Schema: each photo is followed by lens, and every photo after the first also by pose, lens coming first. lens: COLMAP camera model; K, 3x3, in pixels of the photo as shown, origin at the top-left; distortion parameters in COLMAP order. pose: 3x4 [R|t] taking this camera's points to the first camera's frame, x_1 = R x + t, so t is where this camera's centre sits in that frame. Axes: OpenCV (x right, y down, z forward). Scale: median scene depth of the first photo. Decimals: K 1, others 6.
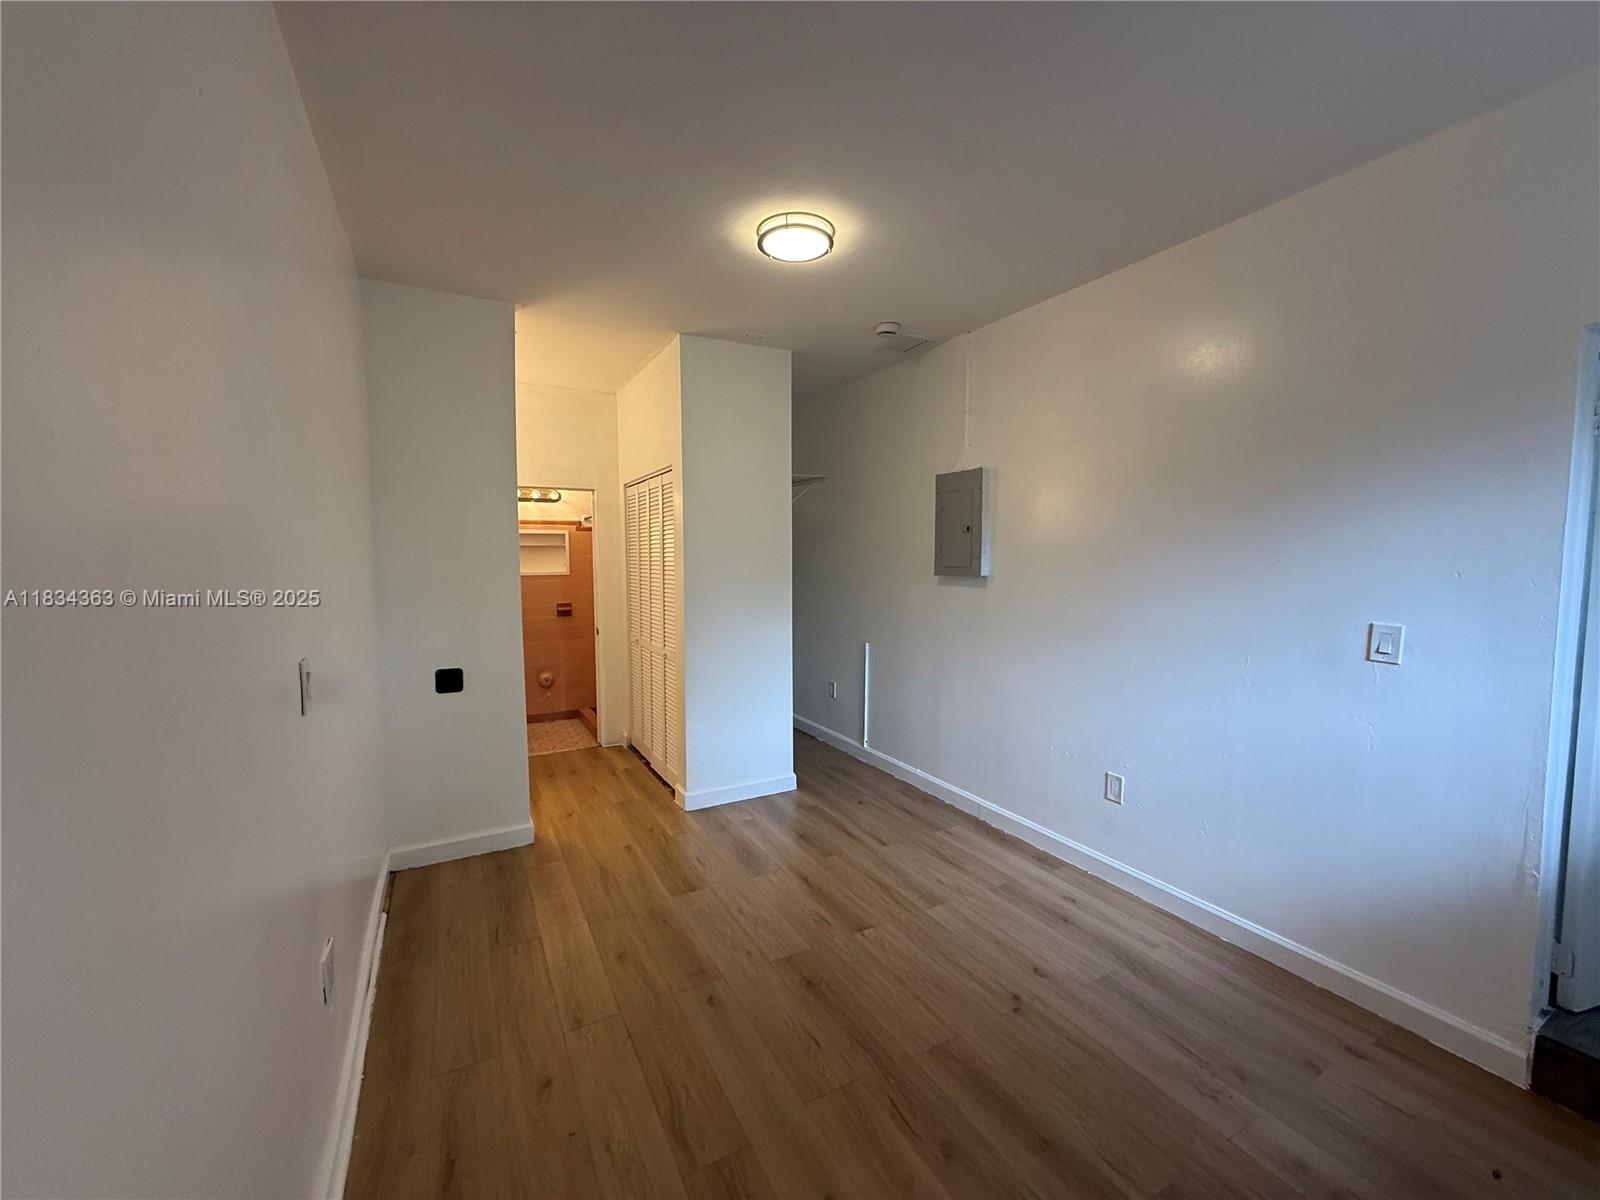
lens RADIAL K [[638.1, 0, 795.2], [0, 638.1, 600.1], [0, 0, 1]] dist [0.001050, 0.000076]
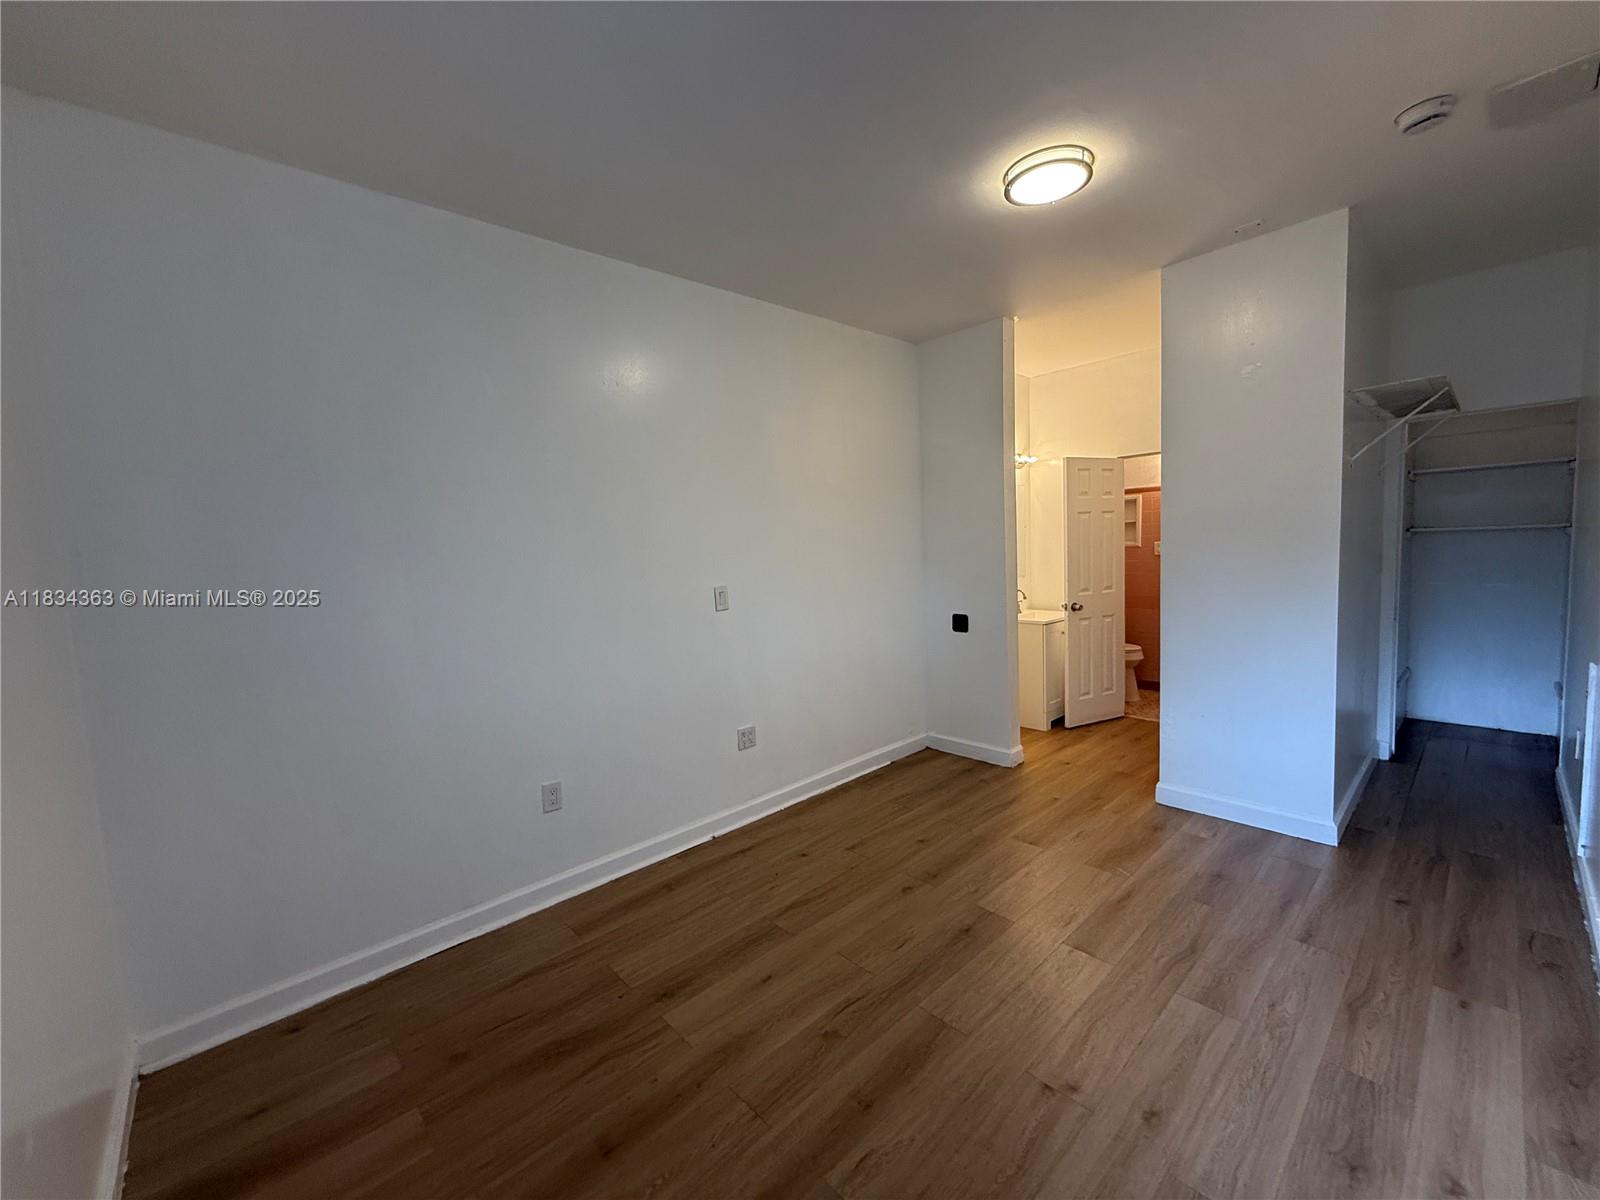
lens RADIAL K [[638.1, 0, 795.2], [0, 638.1, 600.1], [0, 0, 1]] dist [0.001050, 0.000076]
pose [[0.246447, 0.076713, -0.966116, 0.636277], [-0.026045, 0.997027, 0.072523, -0.009144], [0.968806, 0.007290, 0.247712, 0.315282]]
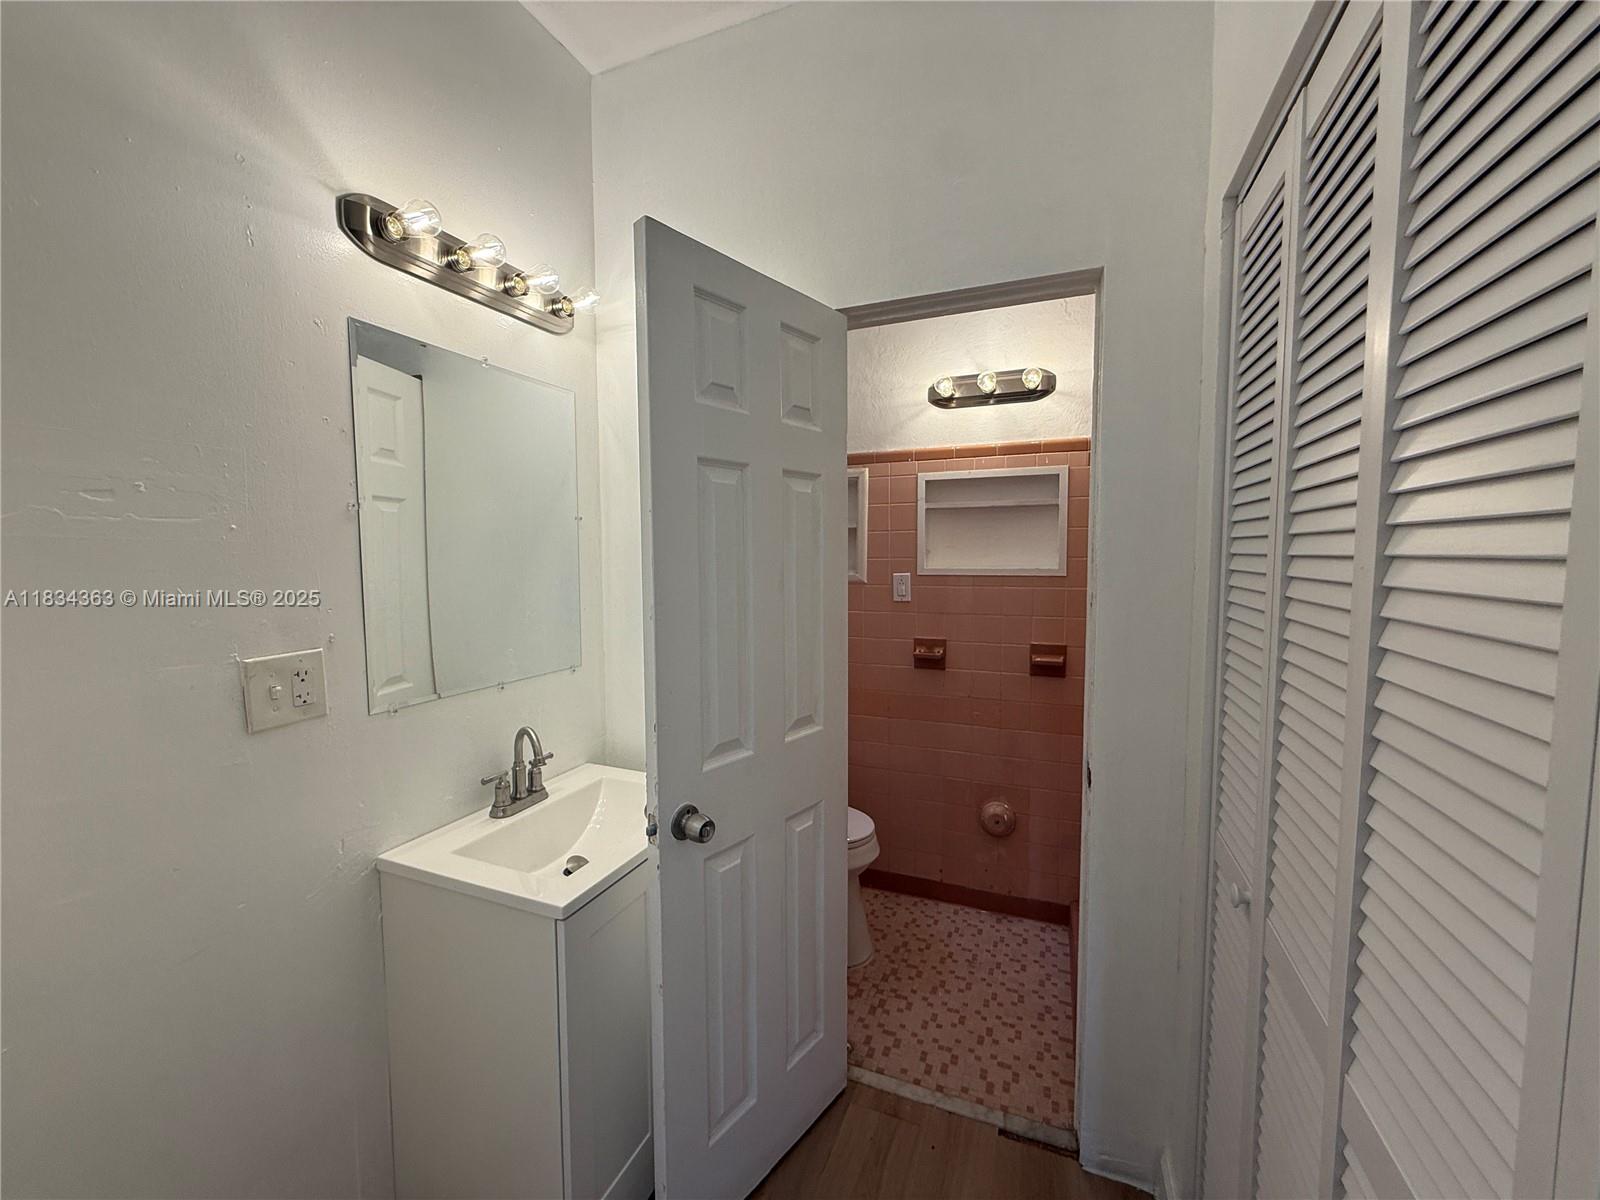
lens RADIAL K [[638.1, 0, 795.2], [0, 638.1, 600.1], [0, 0, 1]] dist [0.001050, 0.000076]
pose [[0.634200, 0.051307, -0.771465, -0.265812], [-0.048471, 0.998471, 0.026558, -0.047304], [0.771648, 0.020550, 0.635718, 1.082797]]
